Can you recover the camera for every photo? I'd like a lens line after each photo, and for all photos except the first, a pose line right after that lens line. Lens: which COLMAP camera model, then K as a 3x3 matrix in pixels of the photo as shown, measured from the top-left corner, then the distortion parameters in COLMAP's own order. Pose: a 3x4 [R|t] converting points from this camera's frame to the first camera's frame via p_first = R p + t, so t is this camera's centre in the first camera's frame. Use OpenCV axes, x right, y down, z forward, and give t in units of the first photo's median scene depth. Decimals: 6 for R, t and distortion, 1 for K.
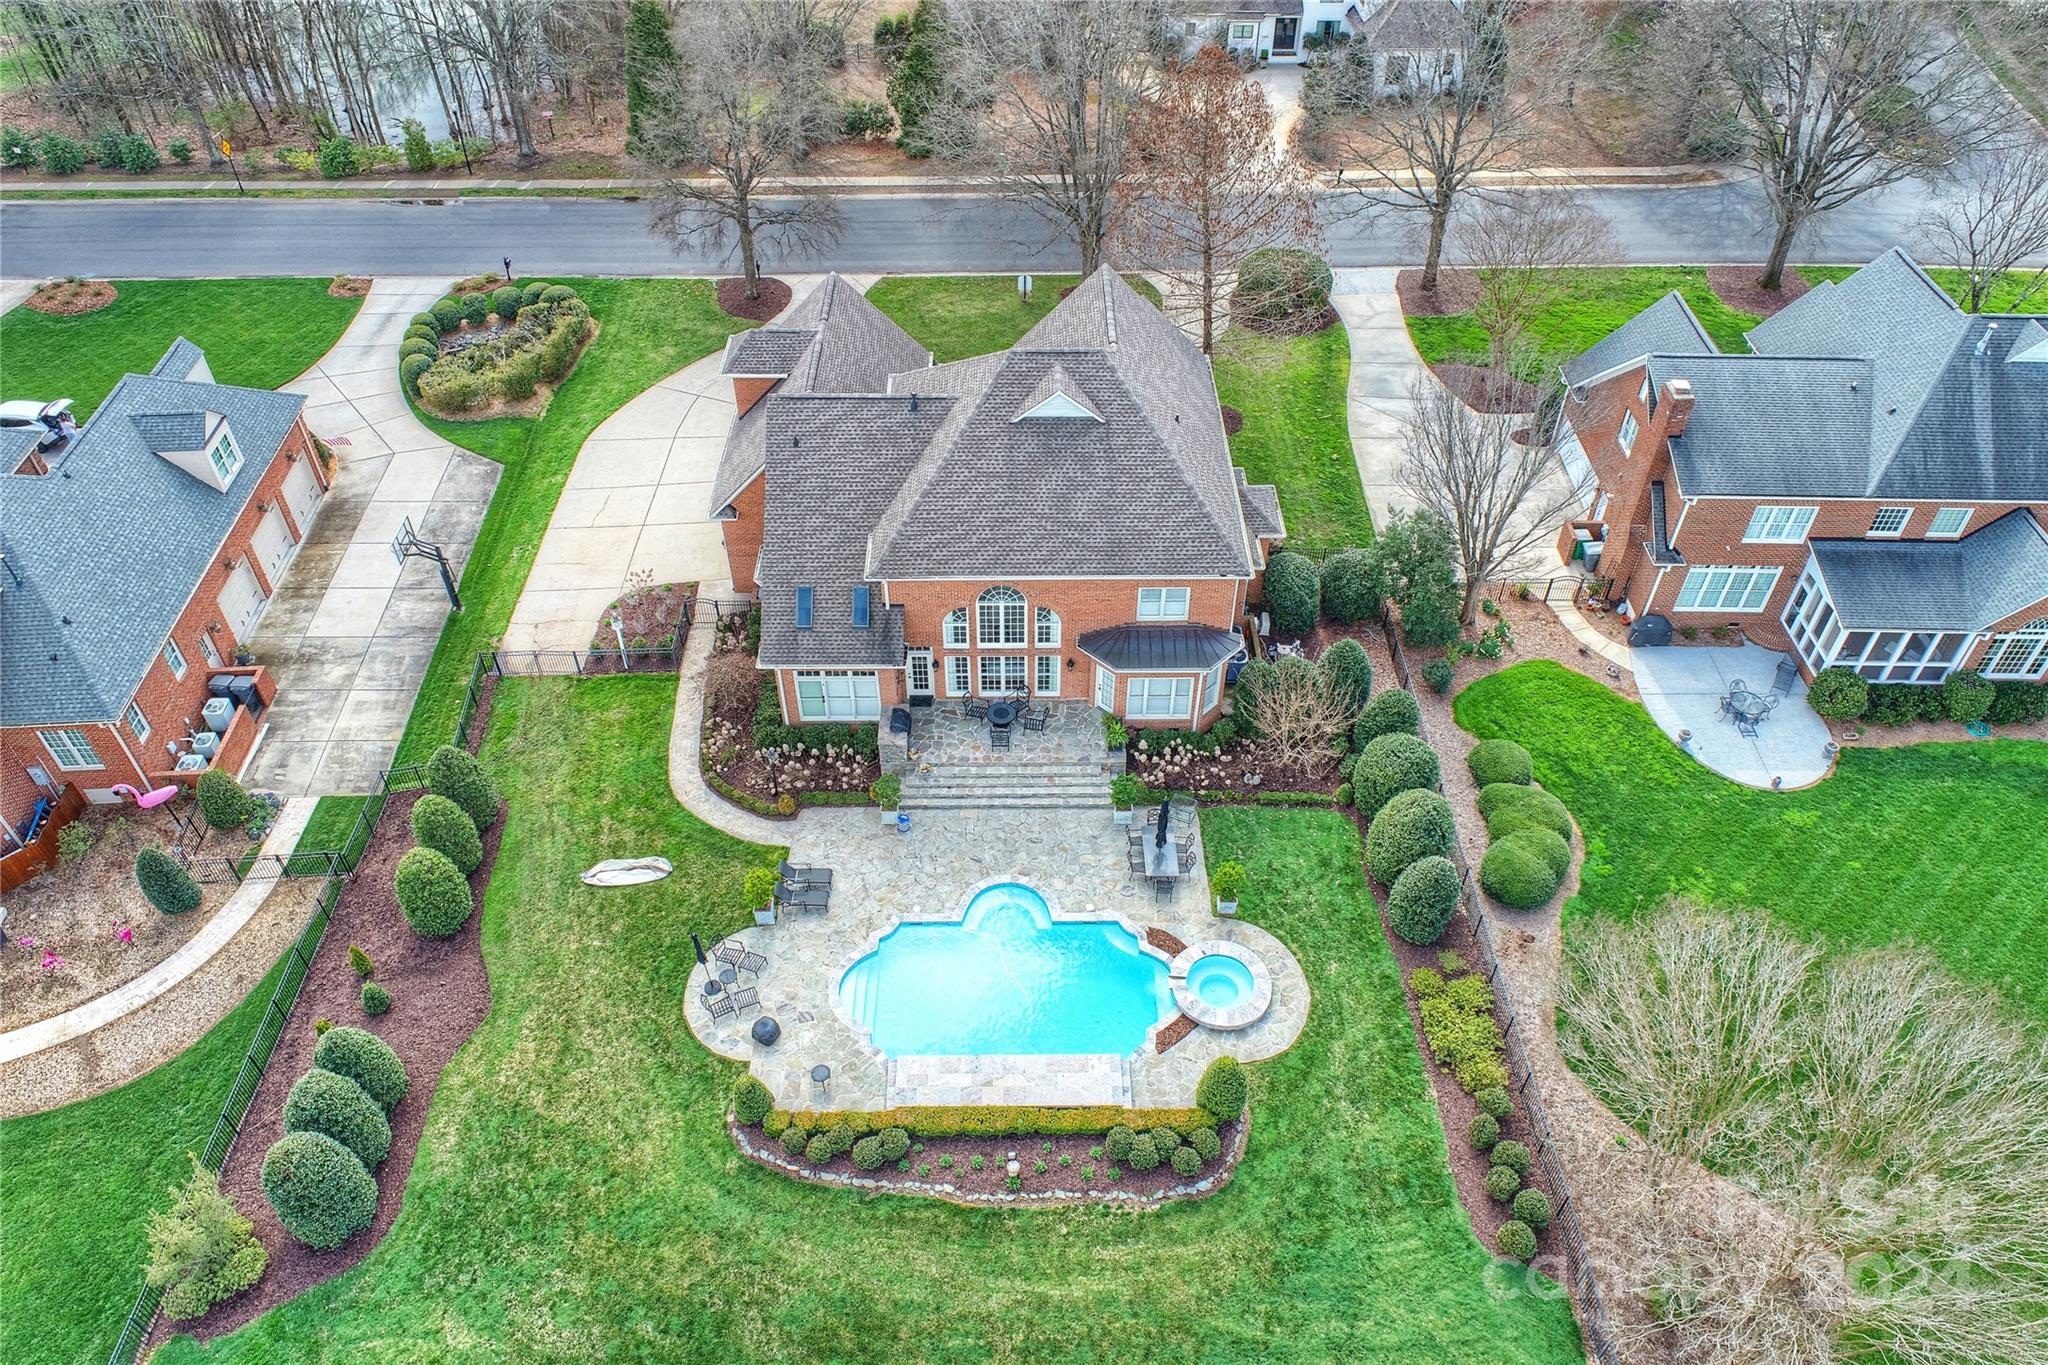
lens RADIAL K [[1410.2, 0, 1016.5], [0, 1410.2, 654.7], [0, 0, 1]] dist [-0.009849, 0.004337]
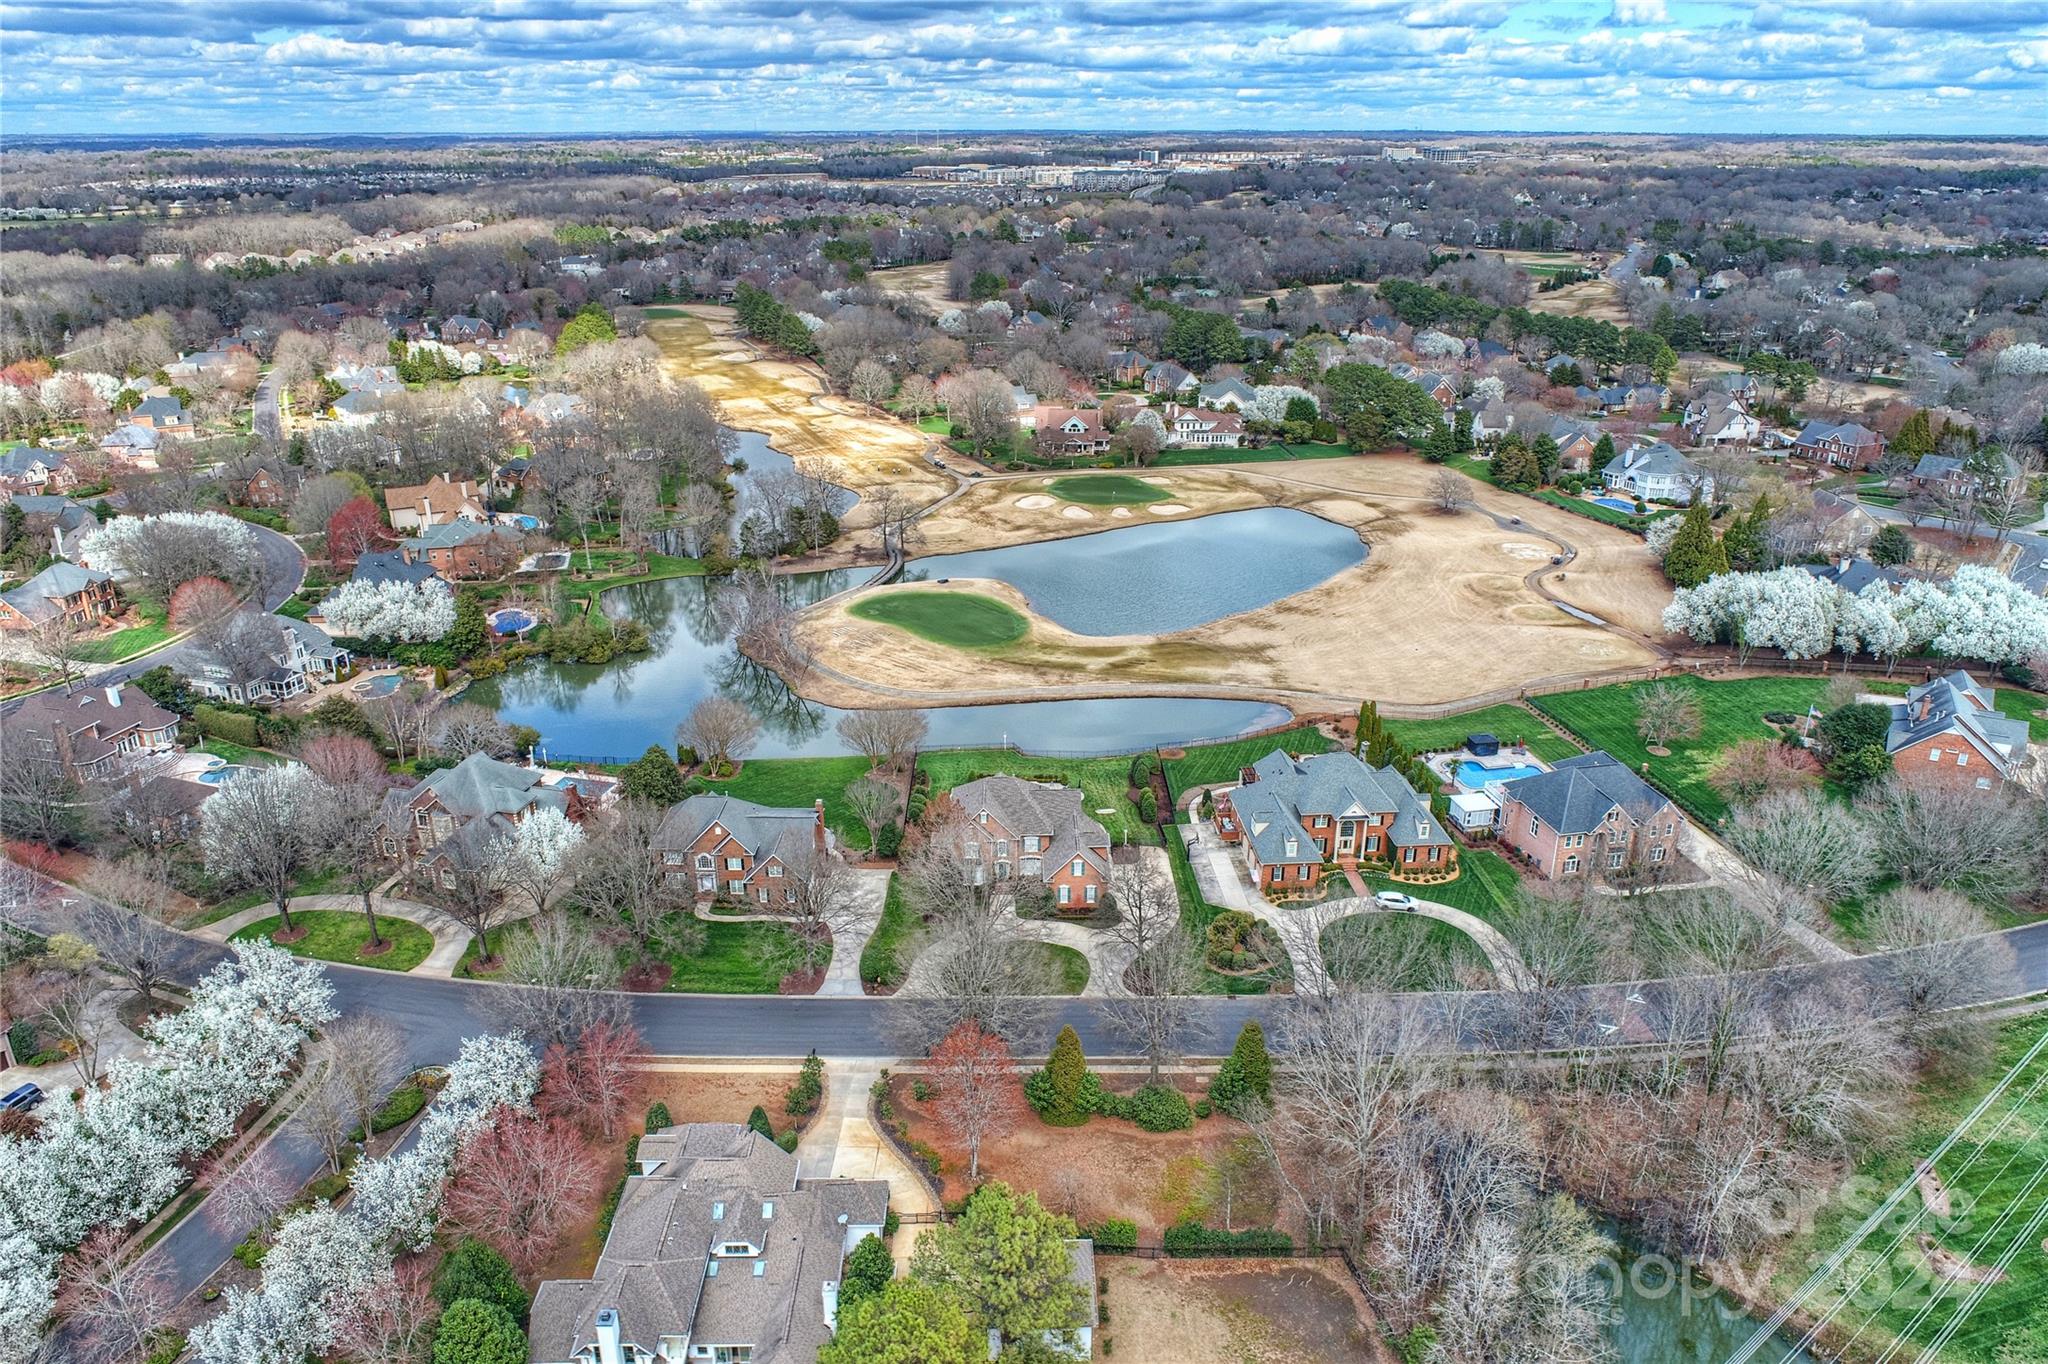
lens RADIAL K [[1375.7, 0, 1024.0], [0, 1375.7, 682.0], [0, 0, 1]] dist [-0.014880, 0.006386]
pose [[-0.999993, 0.002461, -0.002731, -0.025680], [-0.001336, 0.448933, 0.893564, -3.524900], [0.003425, 0.893562, -0.448927, 2.392171]]
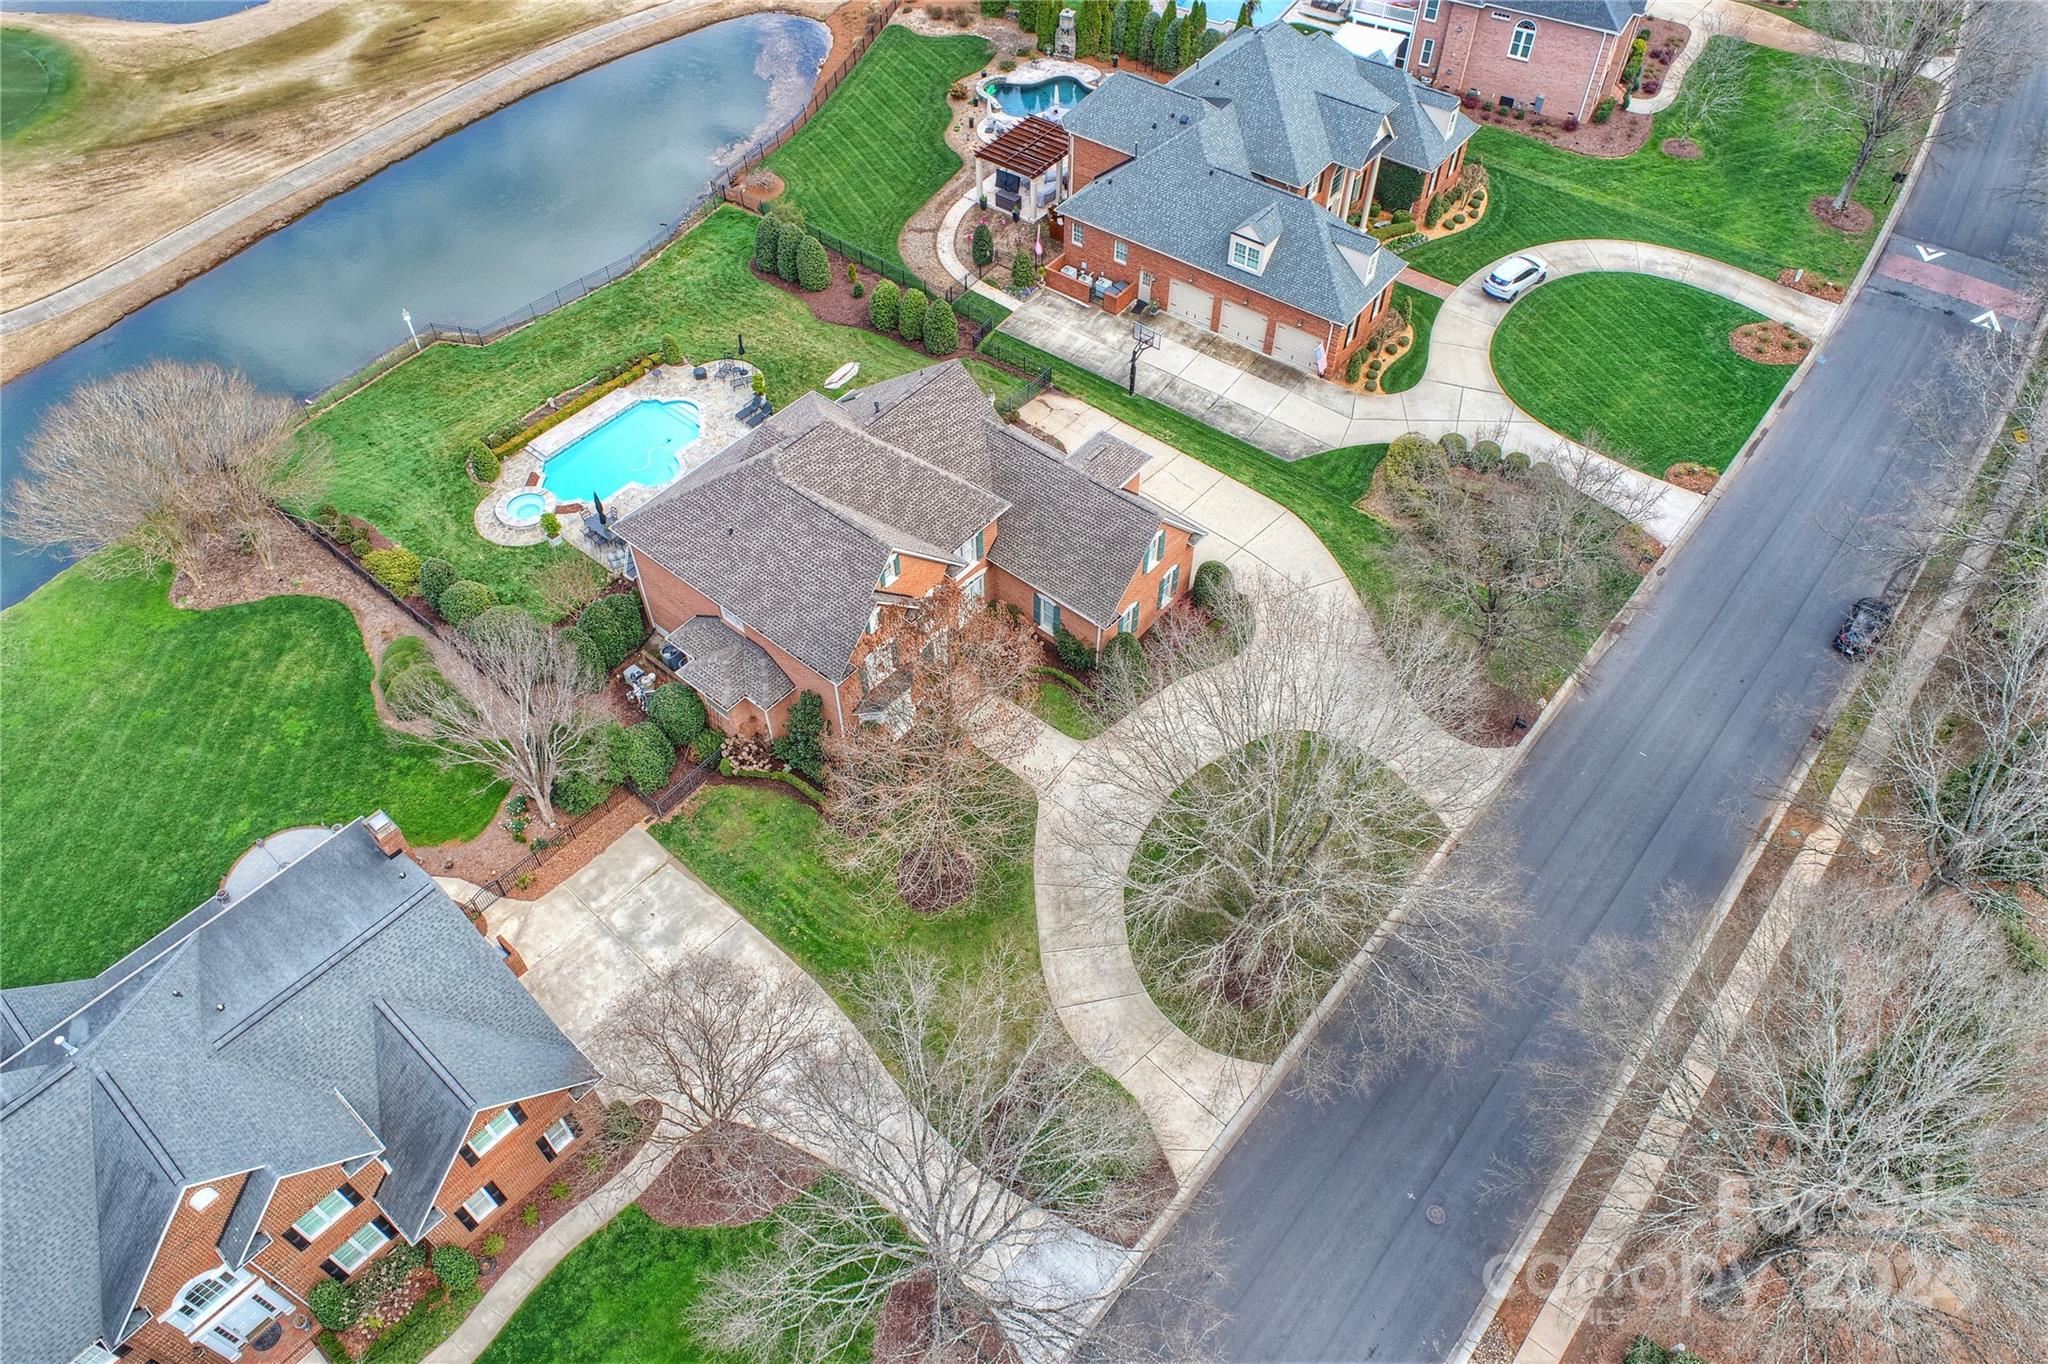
lens RADIAL K [[1375.7, 0, 1024.0], [0, 1375.7, 682.0], [0, 0, 1]] dist [-0.014880, 0.006386]
pose [[-0.643477, 0.584836, -0.493866, 0.632722], [-0.509926, 0.153672, 0.846381, -1.316340], [0.570887, 0.796462, 0.199339, 1.048909]]
